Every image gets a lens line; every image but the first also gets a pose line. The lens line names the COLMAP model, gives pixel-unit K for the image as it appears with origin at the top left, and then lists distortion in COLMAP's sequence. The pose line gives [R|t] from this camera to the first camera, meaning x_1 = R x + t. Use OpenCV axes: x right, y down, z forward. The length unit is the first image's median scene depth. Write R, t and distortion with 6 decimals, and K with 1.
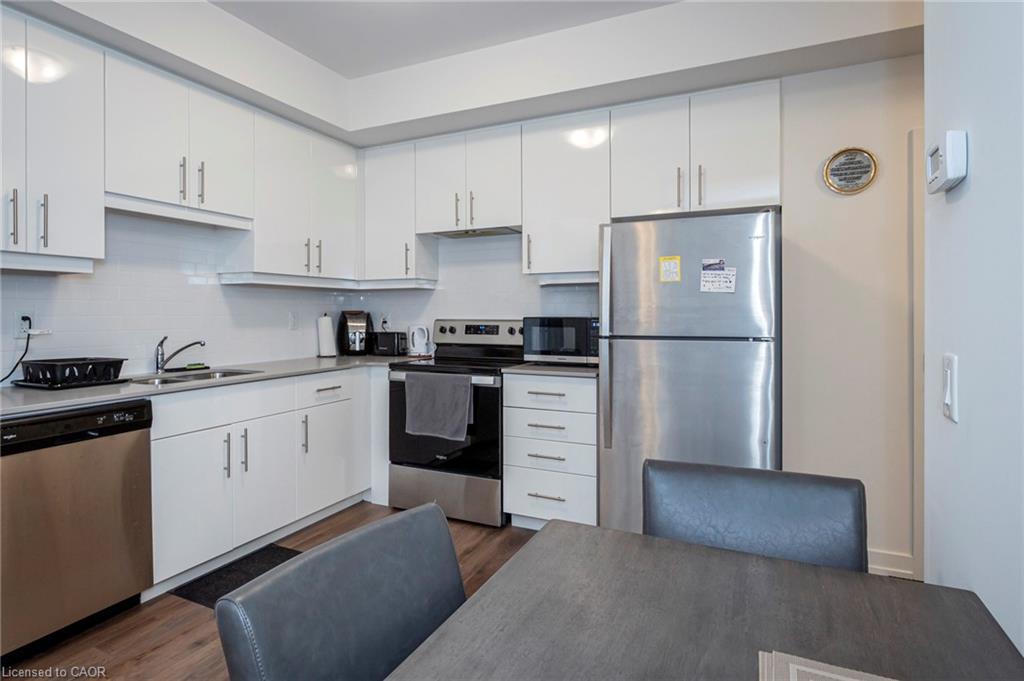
lens RADIAL K [[539.4, 0, 487.9], [0, 539.4, 308.9], [0, 0, 1]] dist [0.011312, -0.003566]
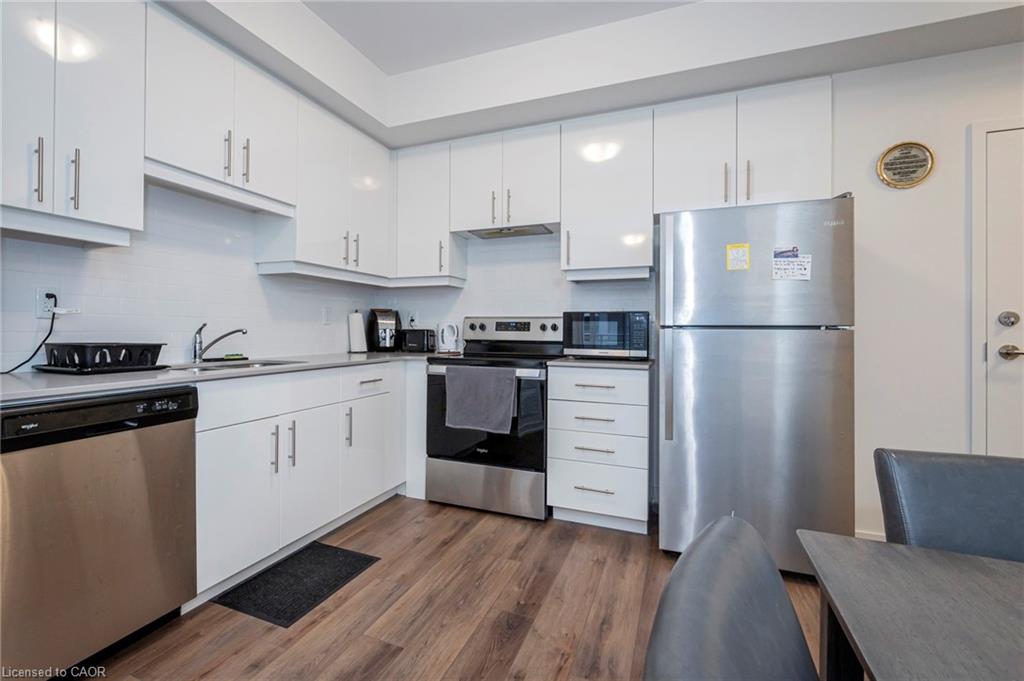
lens RADIAL K [[449.8, 0, 476.6], [0, 449.8, 324.3], [0, 0, 1]] dist [0.000449, 0.001126]
pose [[0.998408, 0.009651, 0.055571, -0.154376], [-0.009240, 0.999928, -0.007655, 0.050317], [-0.055641, 0.007130, 0.998425, 0.177980]]
